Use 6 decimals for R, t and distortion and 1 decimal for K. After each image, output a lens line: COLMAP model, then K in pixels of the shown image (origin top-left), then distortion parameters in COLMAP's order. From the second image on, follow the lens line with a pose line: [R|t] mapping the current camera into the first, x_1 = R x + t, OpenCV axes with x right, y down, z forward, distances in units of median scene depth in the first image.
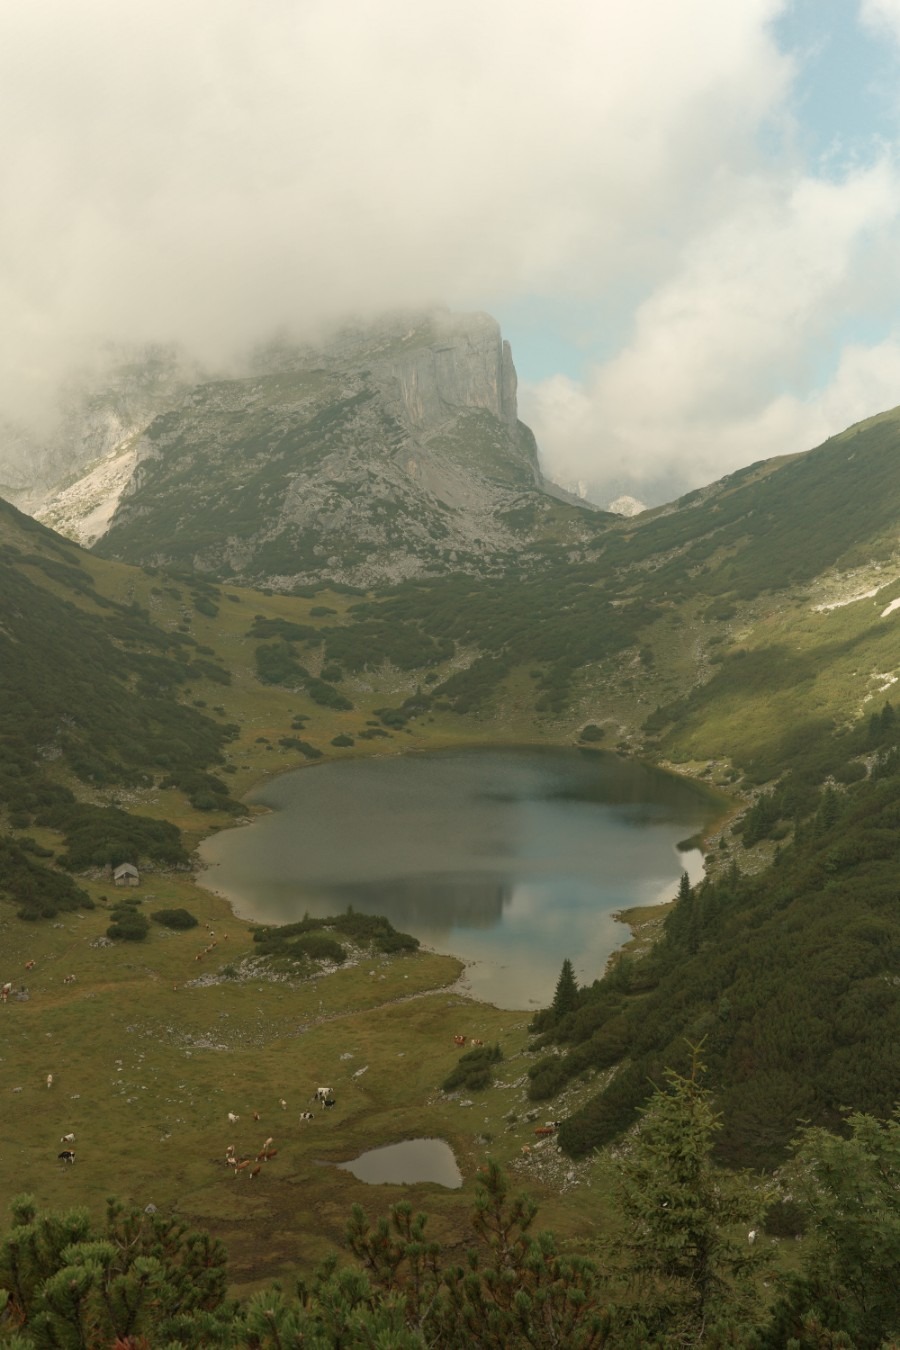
lens RADIAL K [[1606.2, 0, 451.8], [0, 1606.2, 674.2], [0, 0, 1]] dist [0.024474, 0.000000]
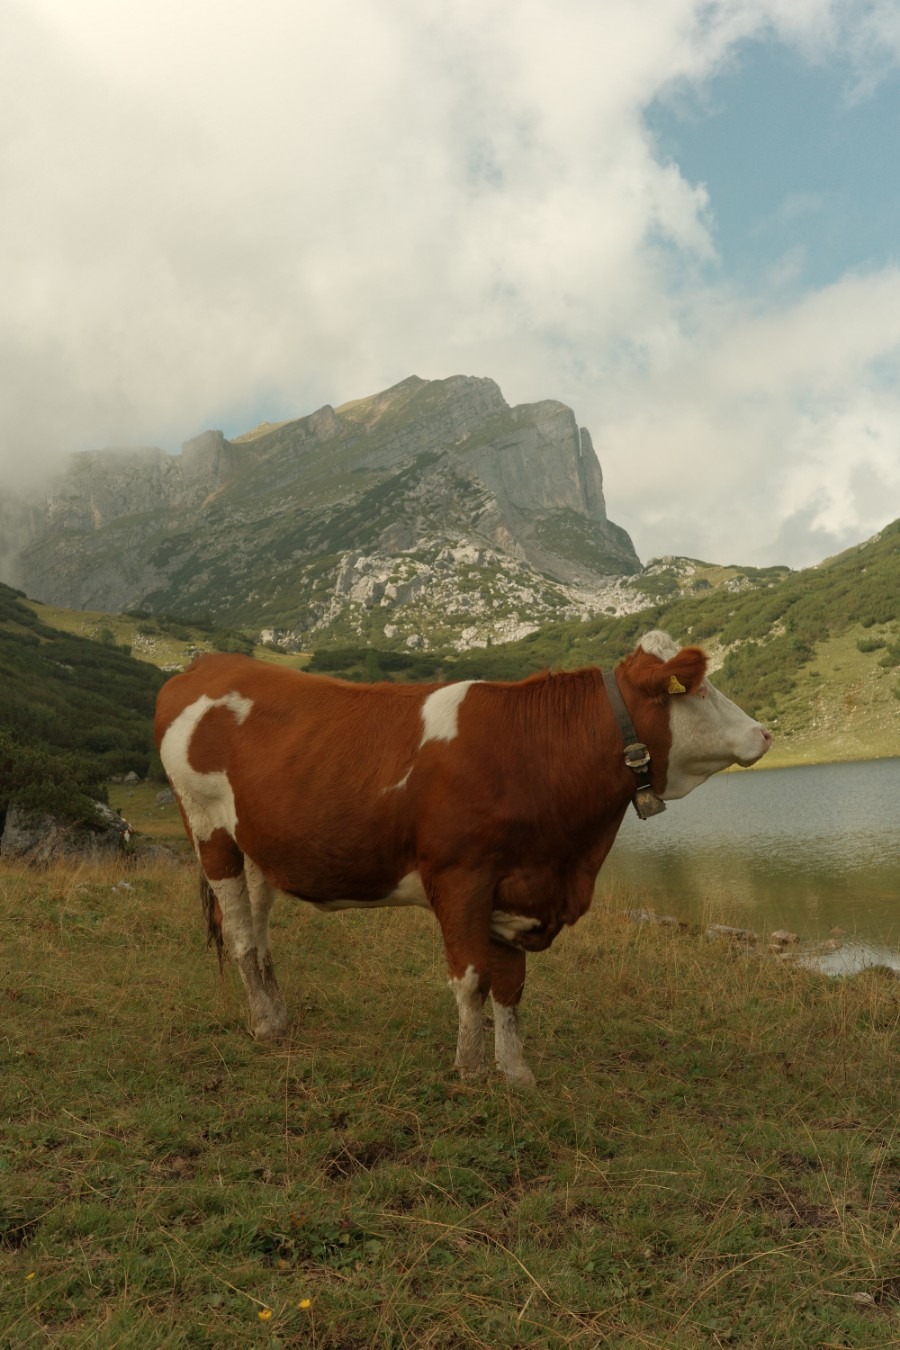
lens RADIAL K [[1606.2, 0, 447.1], [0, 1606.2, 675.1], [0, 0, 1]] dist [0.024474, 0.000000]
pose [[0.995250, -0.095311, -0.019818, -0.039715], [0.091380, 0.984850, -0.147375, 0.039537], [0.033564, 0.144864, 0.988882, 0.264813]]
